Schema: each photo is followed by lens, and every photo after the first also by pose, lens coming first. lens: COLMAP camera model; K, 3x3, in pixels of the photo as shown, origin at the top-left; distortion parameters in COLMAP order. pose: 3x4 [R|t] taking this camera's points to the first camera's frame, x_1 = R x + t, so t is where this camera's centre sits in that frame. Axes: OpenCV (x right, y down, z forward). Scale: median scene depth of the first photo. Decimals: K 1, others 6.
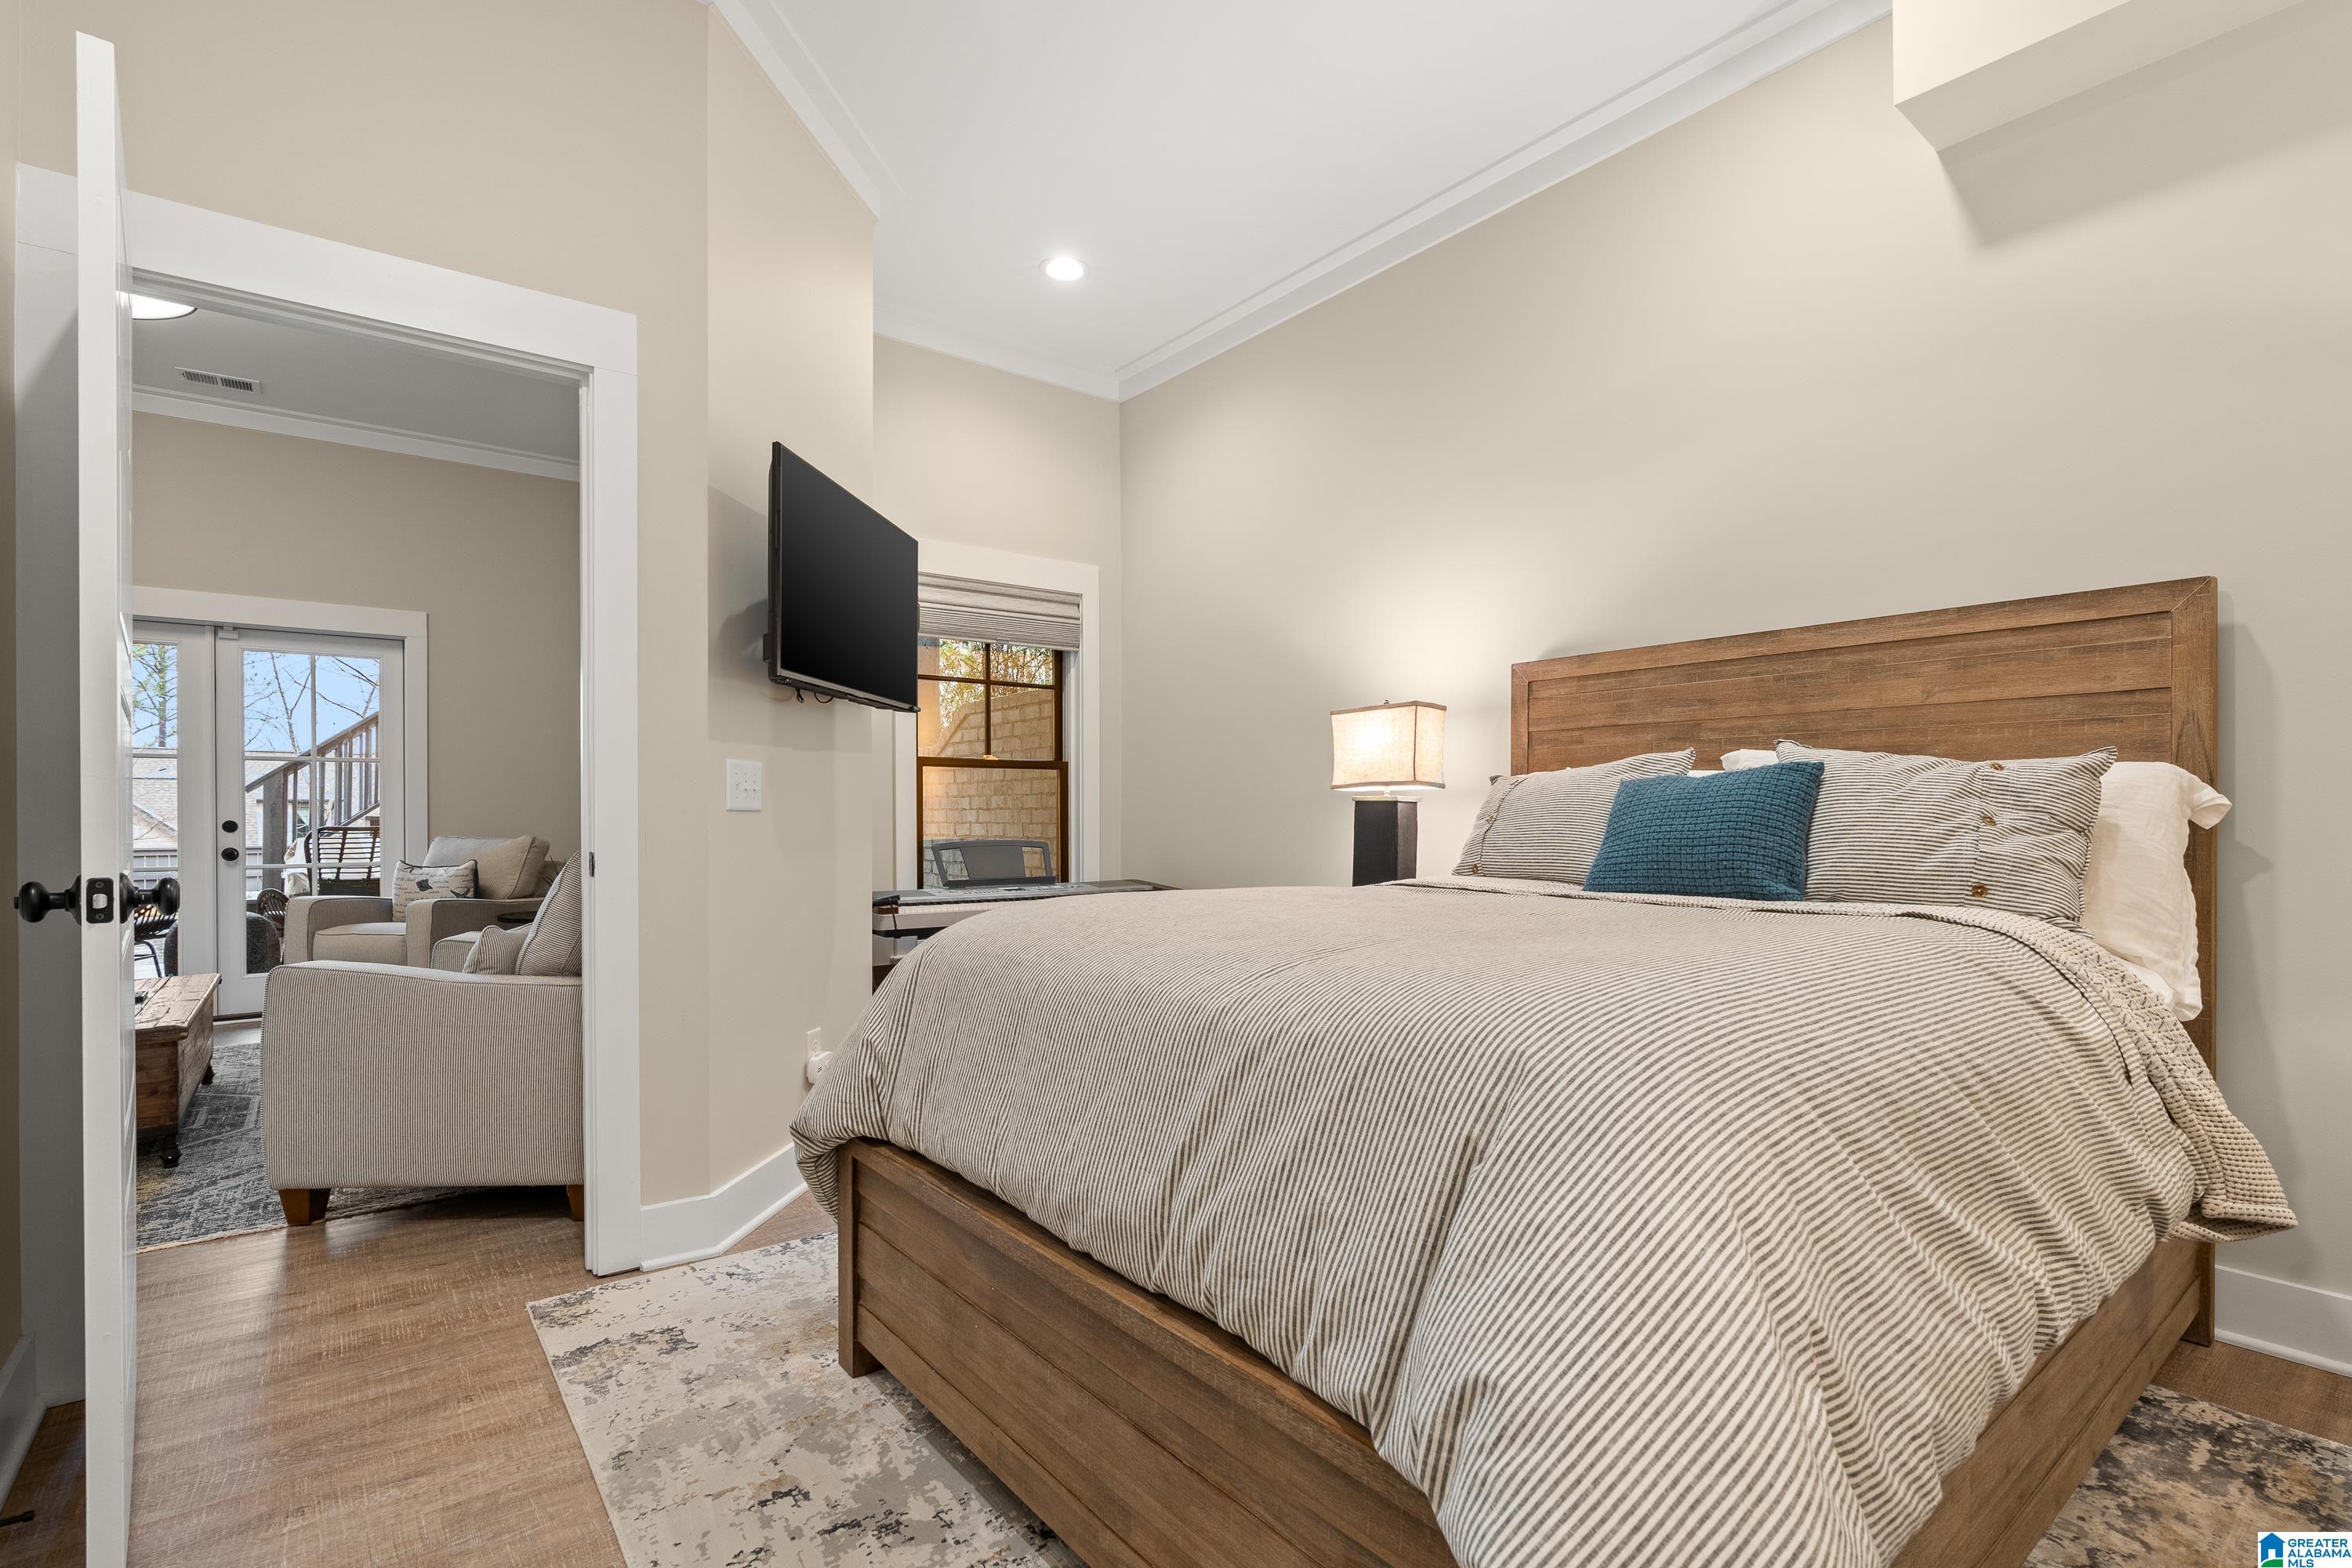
lens RADIAL K [[1074.3, 0, 1179.6], [0, 1074.3, 809.6], [0, 0, 1]] dist [-0.000556, 0.000295]
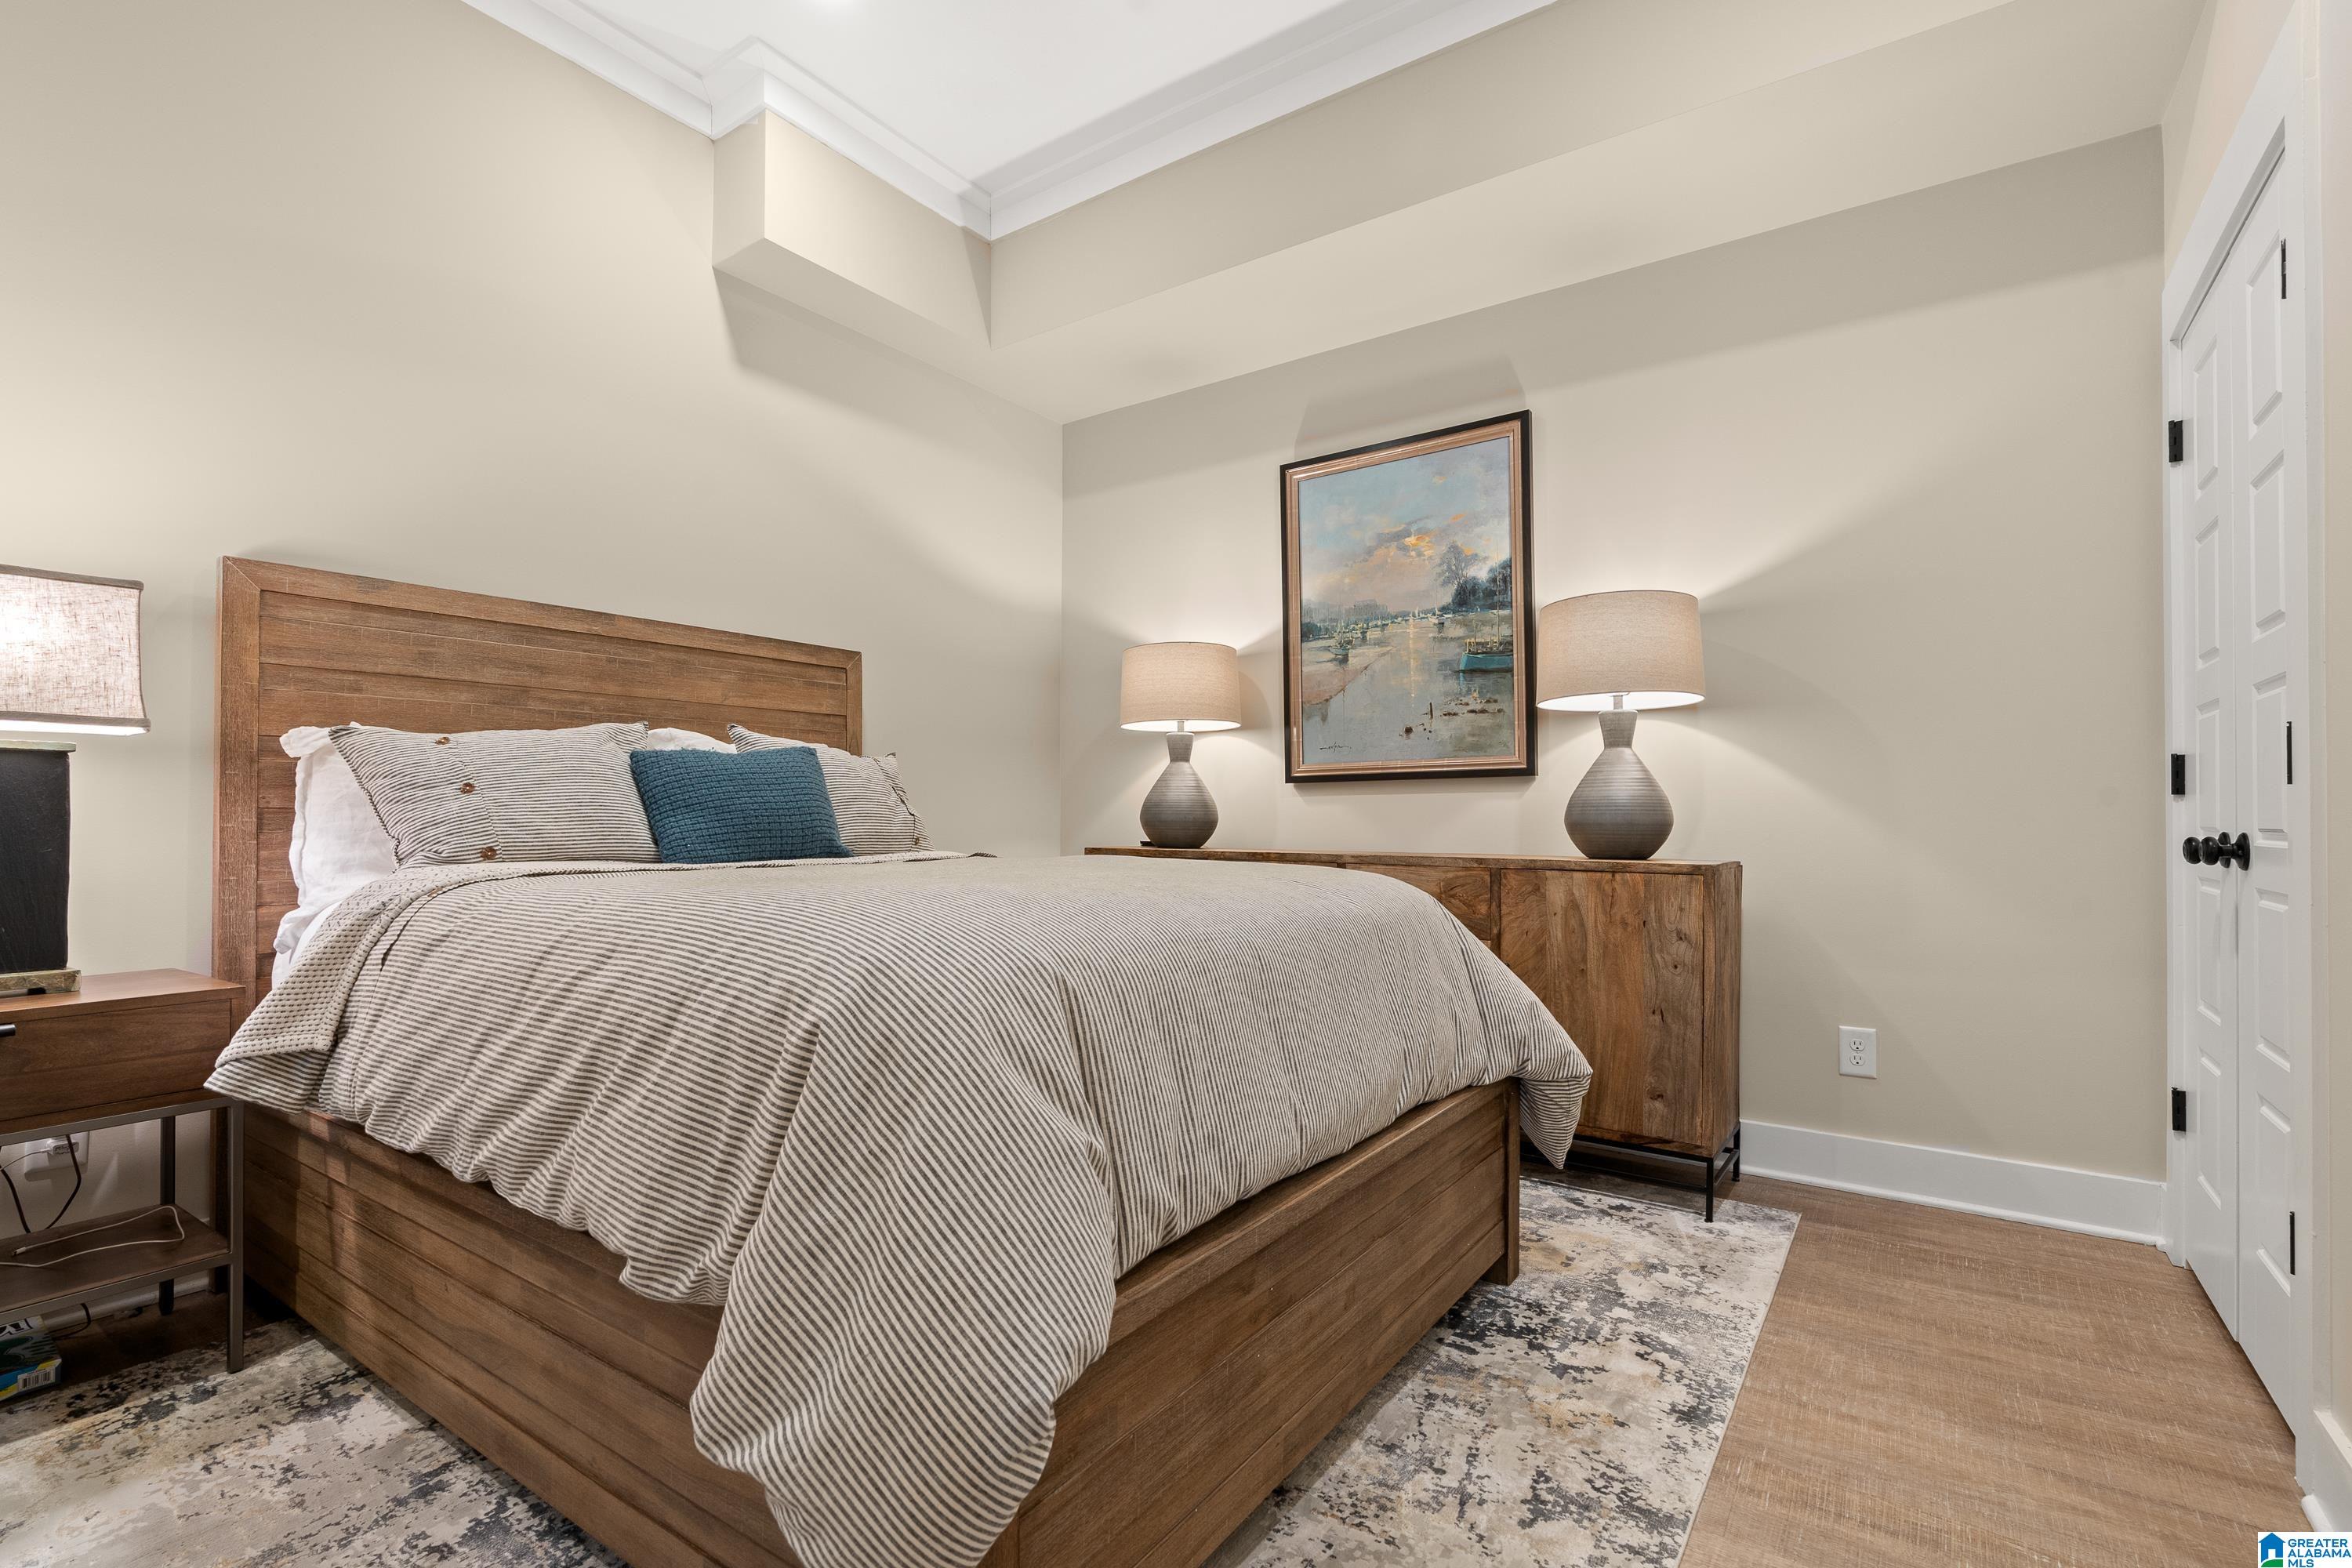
lens RADIAL K [[1074.3, 0, 1179.6], [0, 1074.3, 809.6], [0, 0, 1]] dist [-0.000556, 0.000295]
pose [[-0.283478, 0.010916, 0.958917, -0.597674], [0.001625, 0.999939, -0.010902, 0.035791], [-0.958977, -0.001532, -0.283479, 0.758276]]
